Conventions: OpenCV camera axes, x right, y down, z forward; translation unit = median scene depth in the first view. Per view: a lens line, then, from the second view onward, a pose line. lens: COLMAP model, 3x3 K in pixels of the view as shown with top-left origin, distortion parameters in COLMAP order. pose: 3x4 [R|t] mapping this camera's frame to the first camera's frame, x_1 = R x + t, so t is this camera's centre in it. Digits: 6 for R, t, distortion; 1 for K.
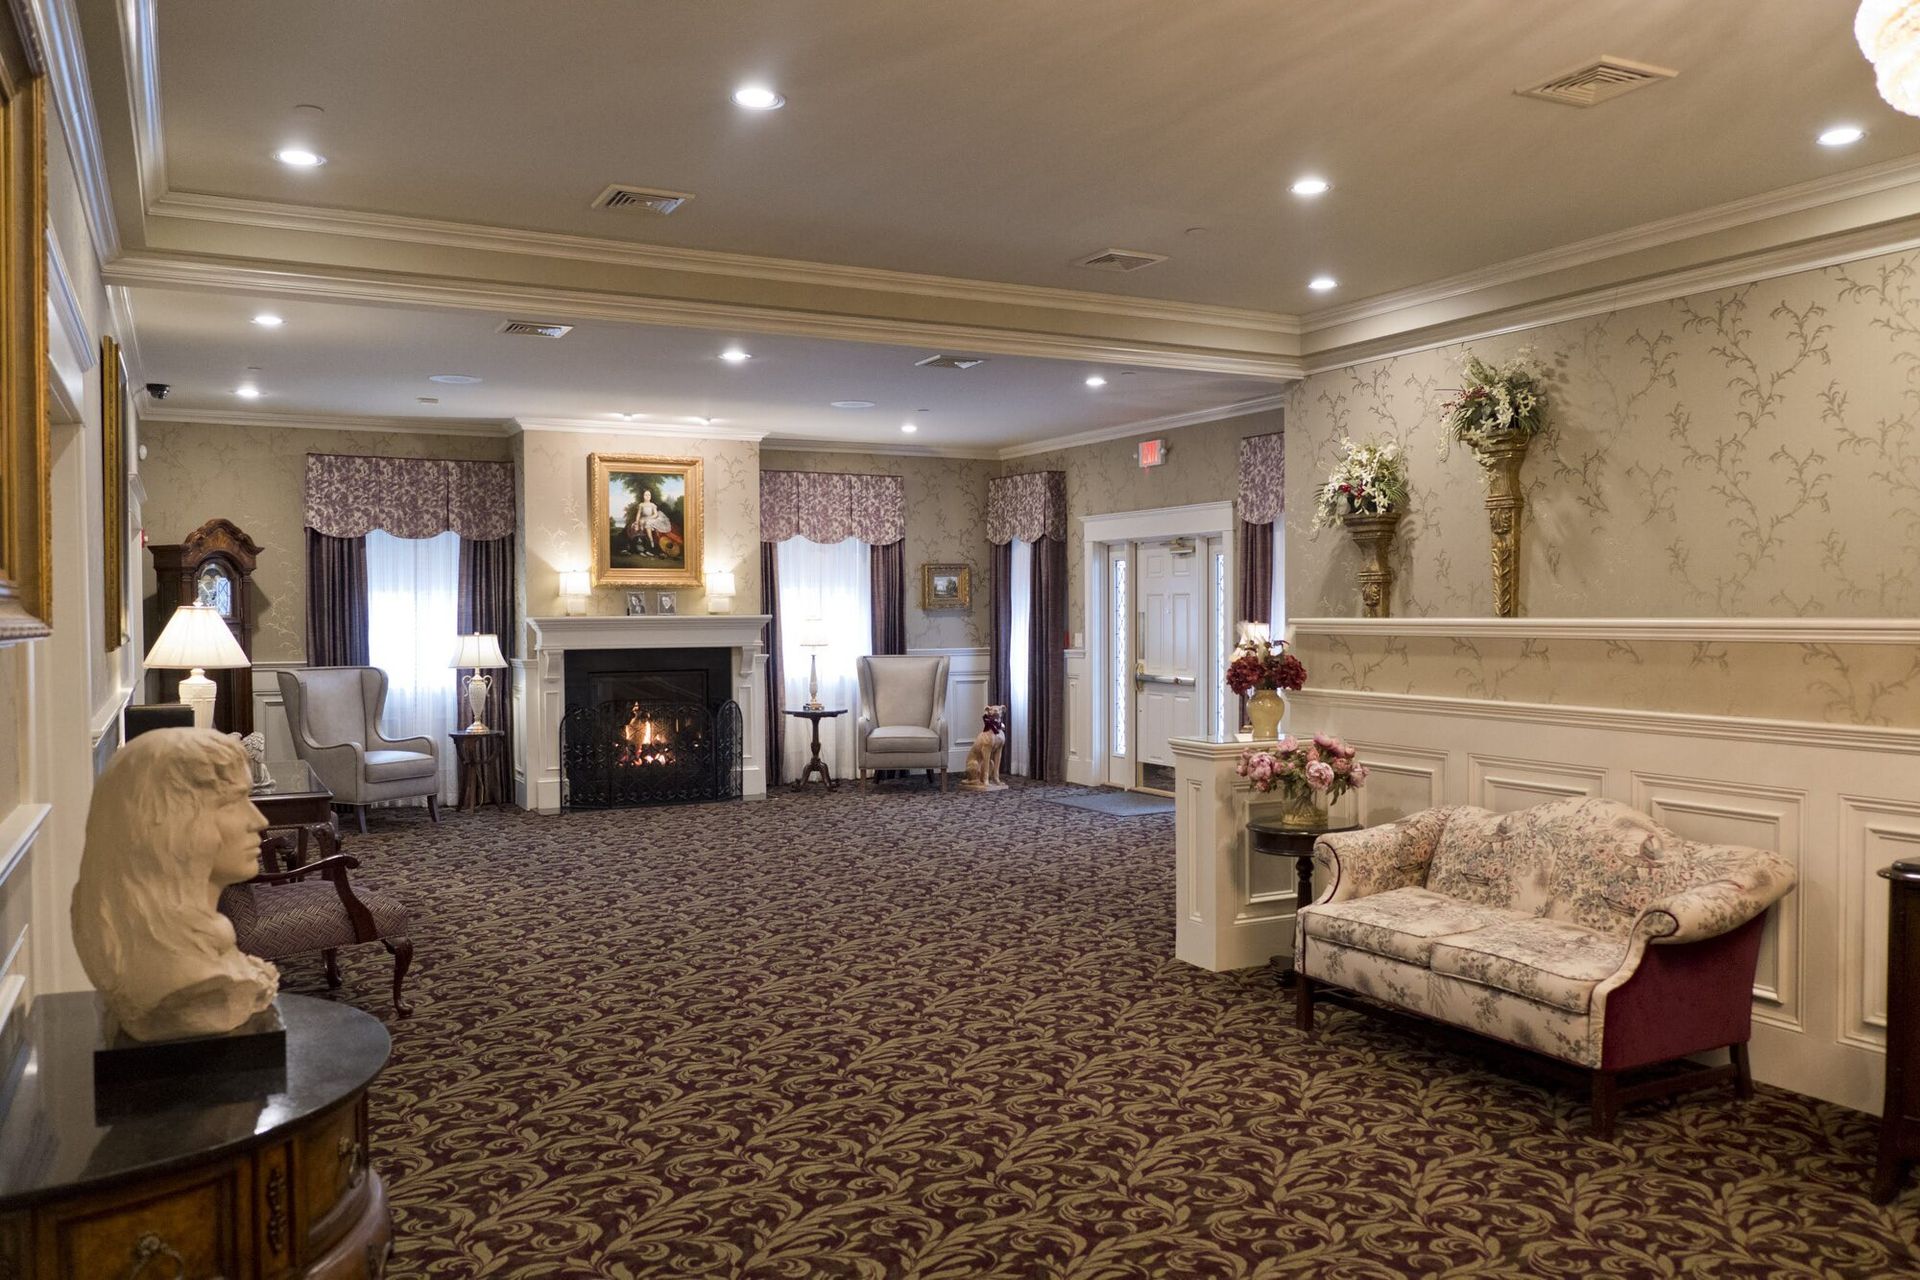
lens RADIAL K [[1497.3, 0, 988.7], [0, 1497.3, 671.6], [0, 0, 1]] dist [-0.035226, 0.028595]
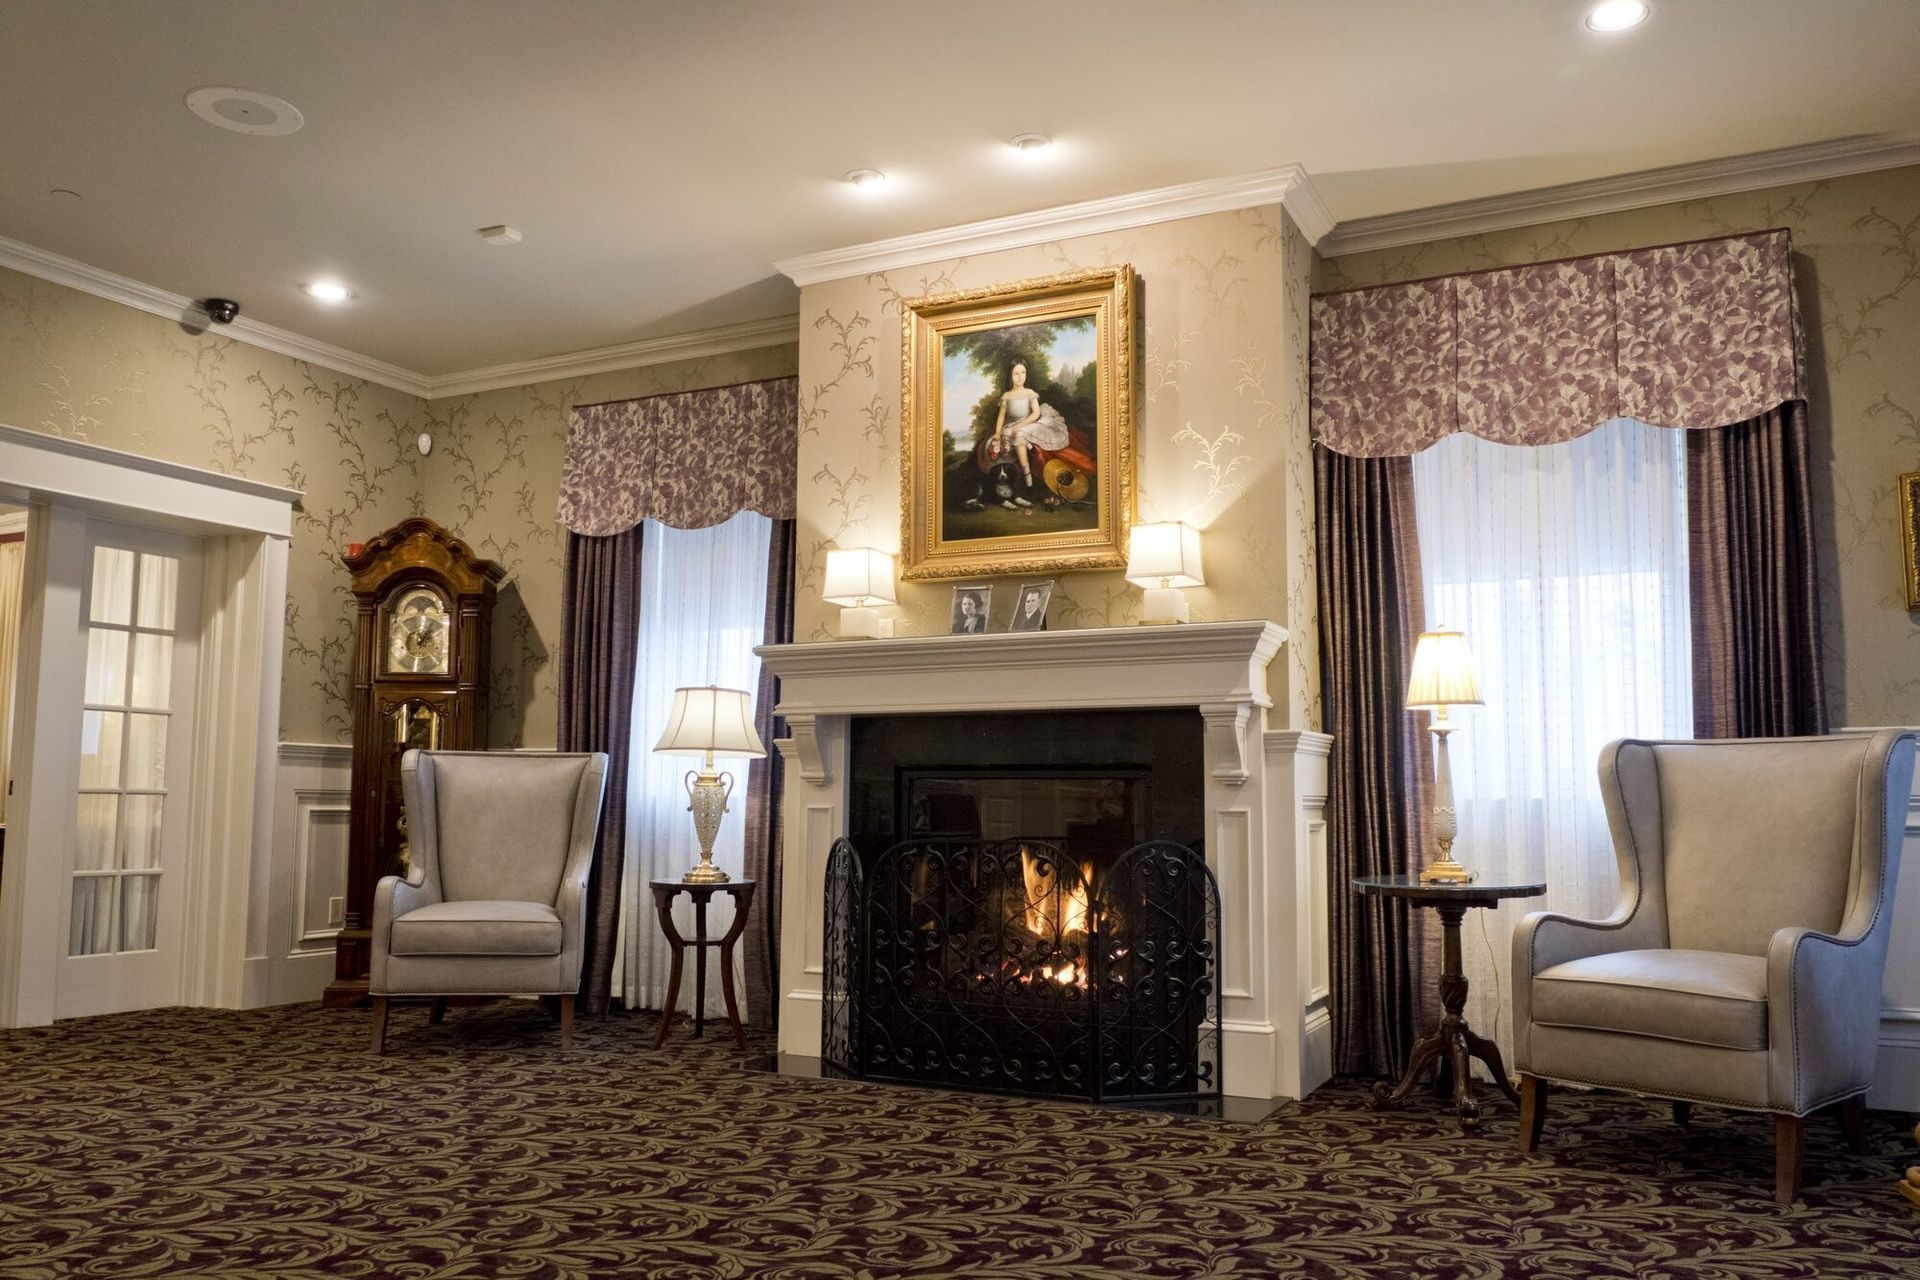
lens RADIAL K [[1497.3, 0, 965.9], [0, 1497.3, 647.7], [0, 0, 1]] dist [-0.035226, 0.028595]
pose [[0.565329, -0.077779, -0.821190, 0.124755], [-0.044651, 0.991199, -0.124620, 0.020238], [0.823656, 0.107118, 0.556881, 0.746467]]
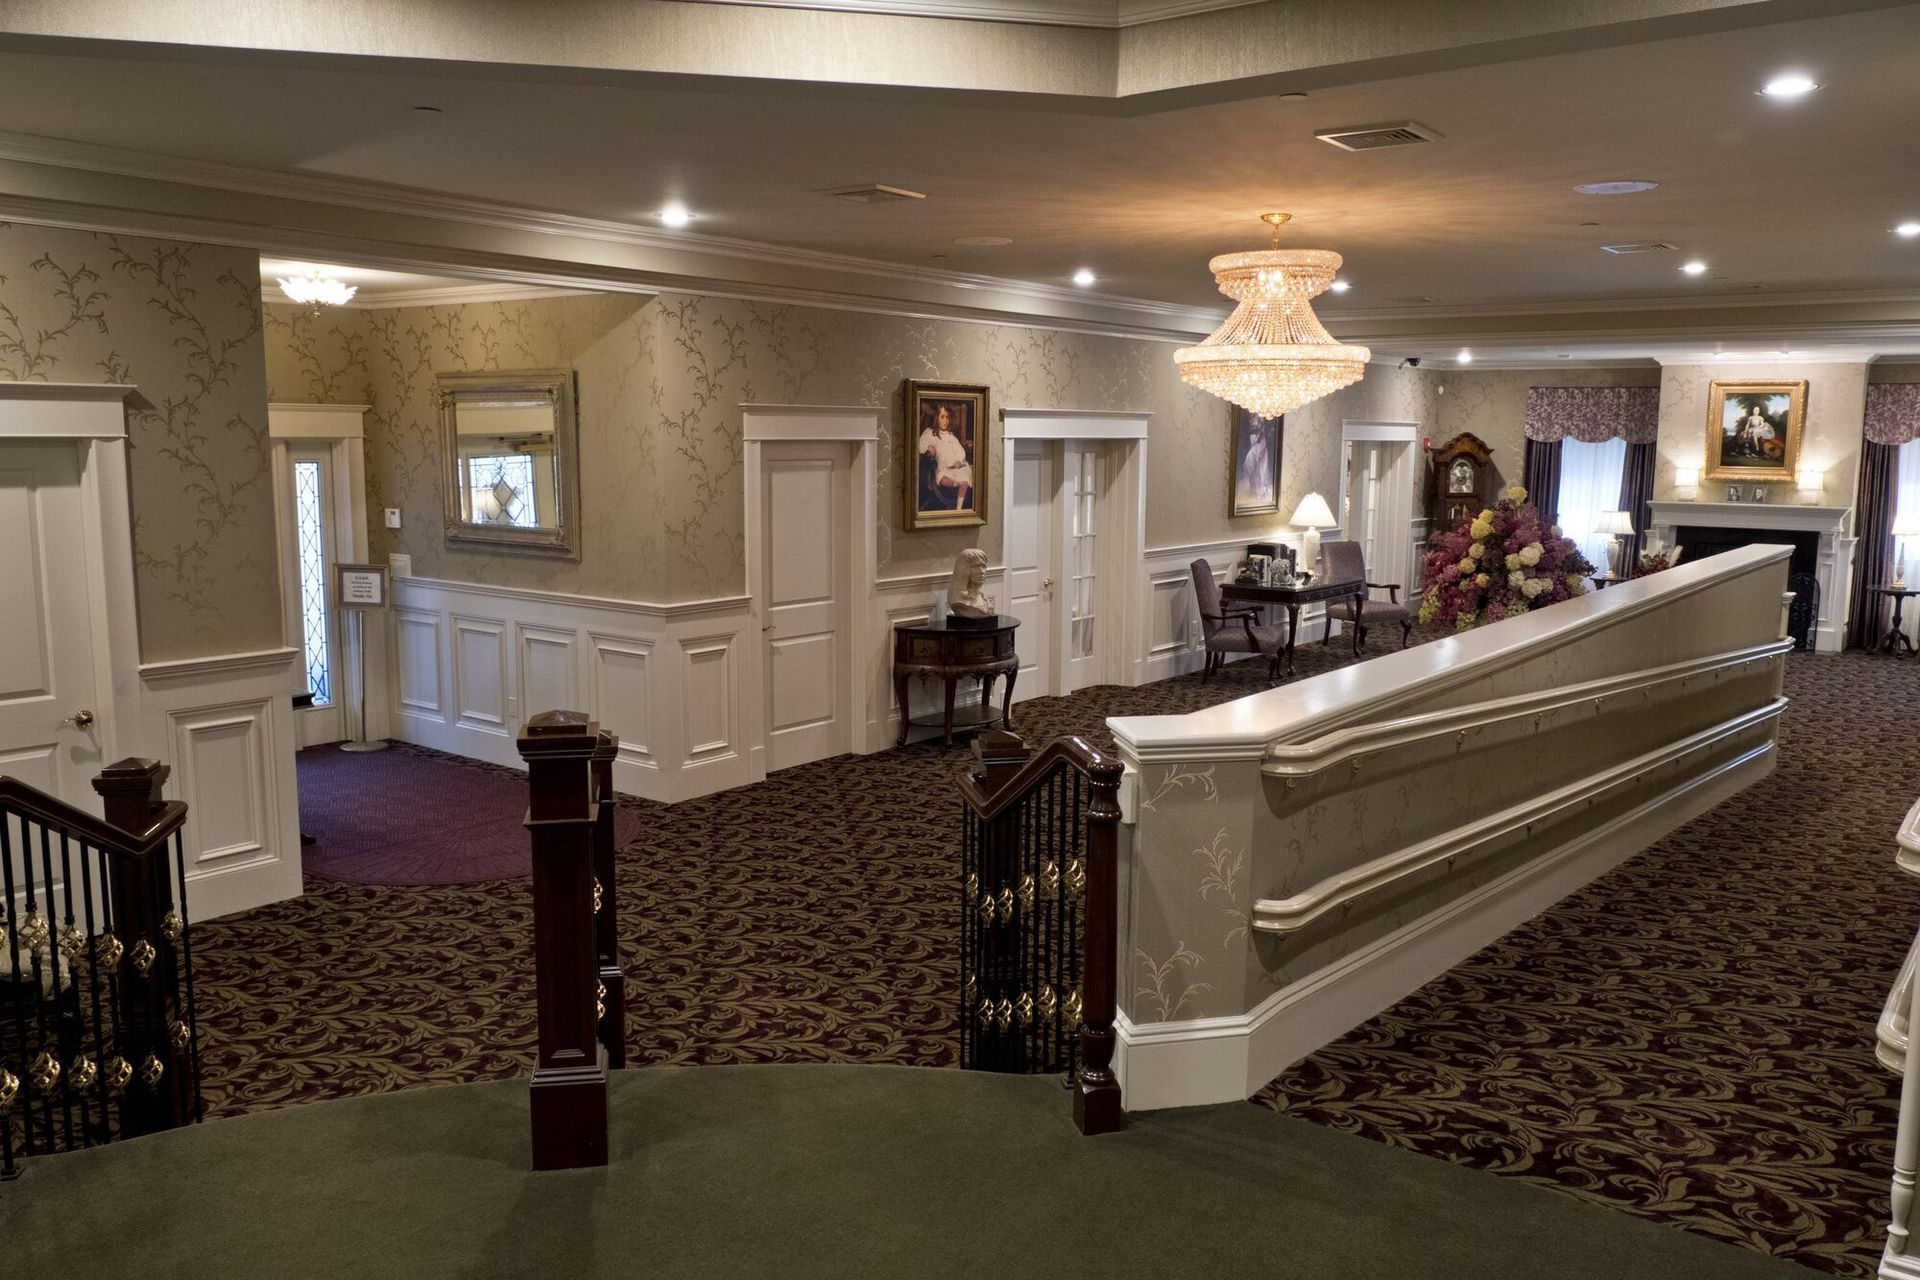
lens RADIAL K [[1497.3, 0, 973.9], [0, 1497.3, 659.1], [0, 0, 1]] dist [-0.035226, 0.028595]
pose [[0.421796, 0.143949, -0.895191, 0.674322], [-0.049770, 0.989504, 0.135664, -0.045170], [0.905324, -0.012669, 0.424534, -0.169629]]
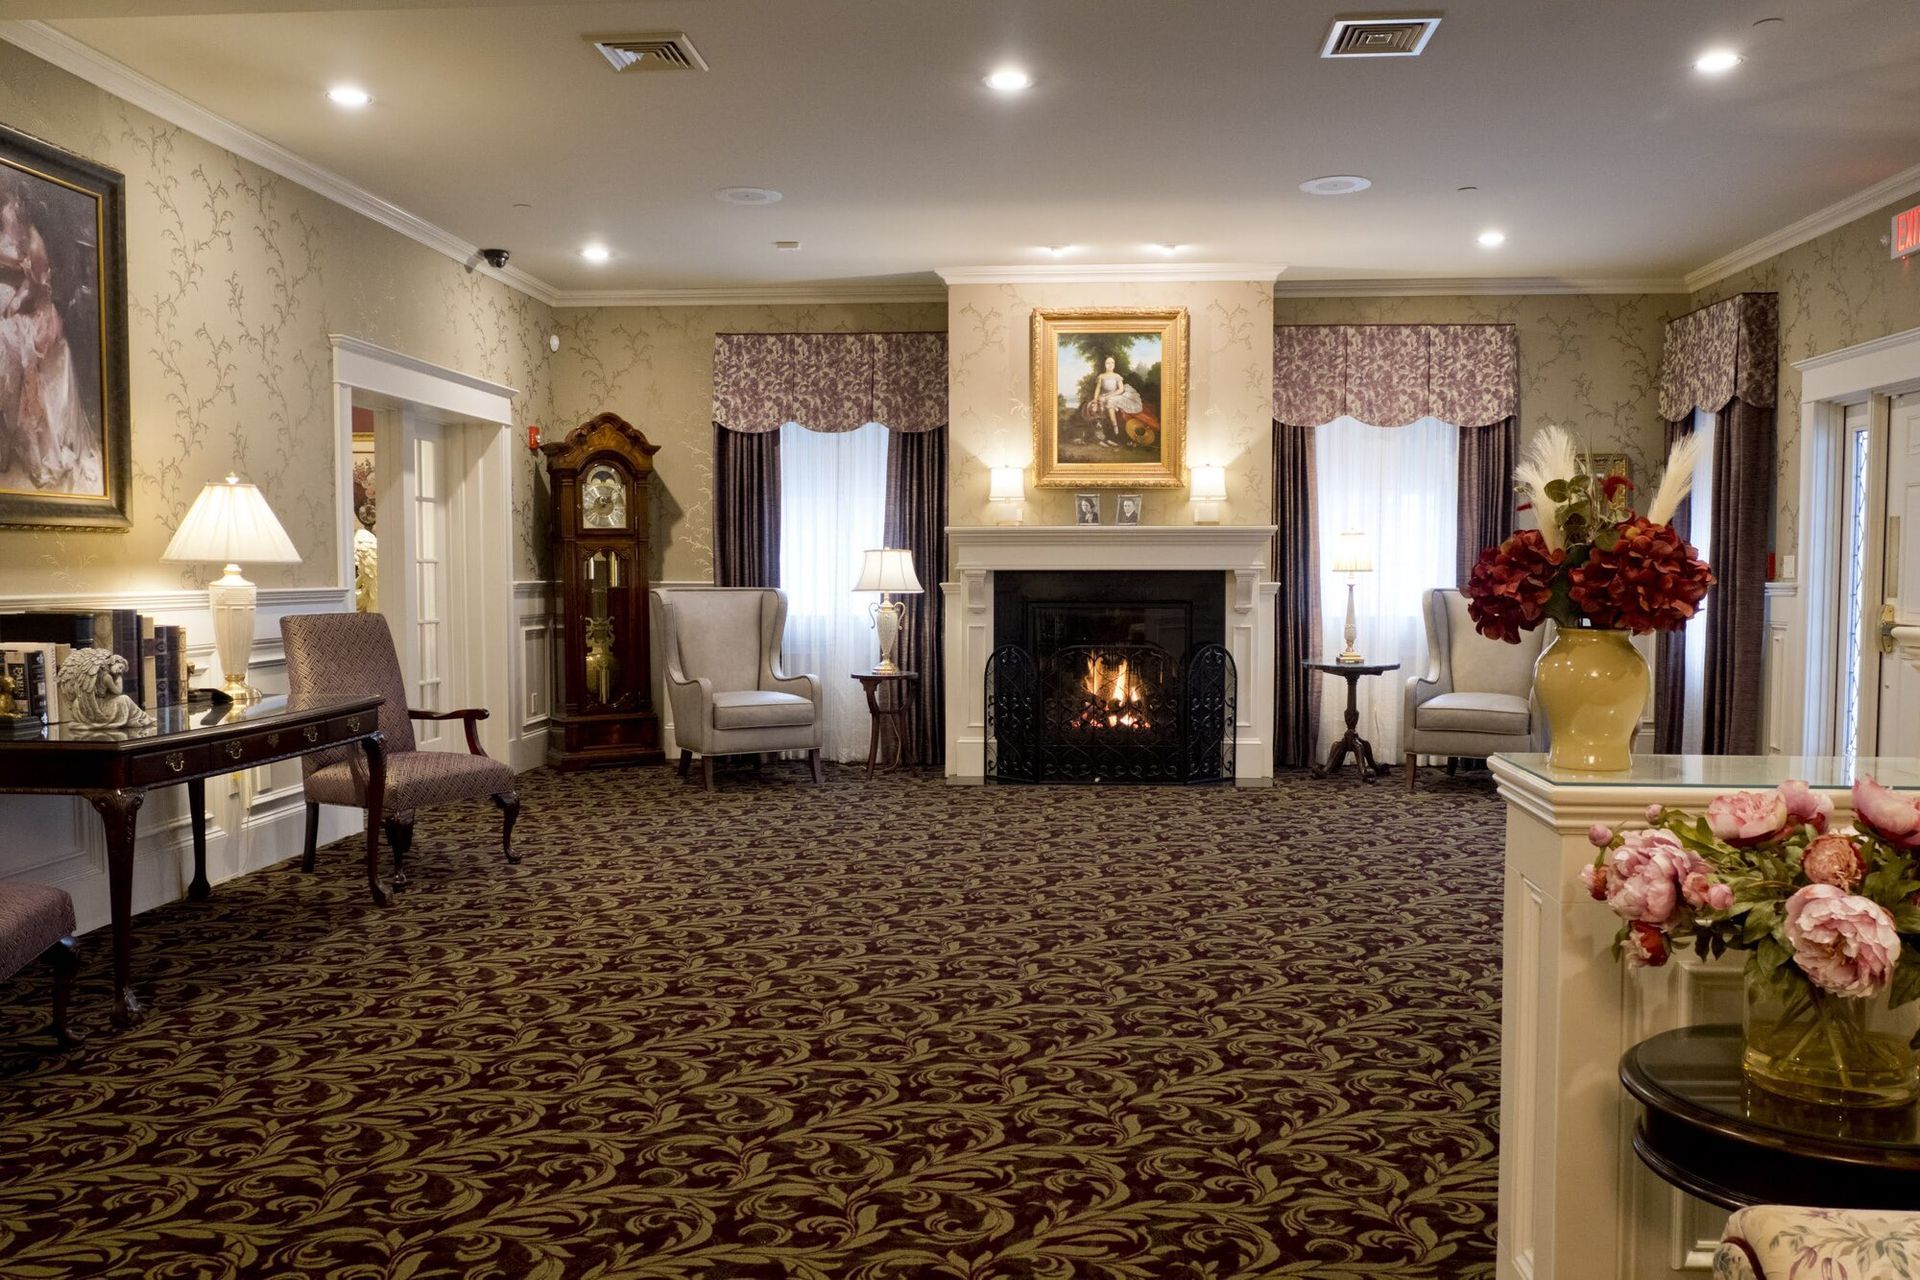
lens RADIAL K [[1497.3, 0, 965.6], [0, 1497.3, 653.4], [0, 0, 1]] dist [-0.035226, 0.028595]
pose [[0.841354, 0.035584, -0.539312, 0.114984], [-0.026504, 0.999346, 0.024590, 0.008961], [0.539834, -0.006395, 0.841747, 0.339347]]
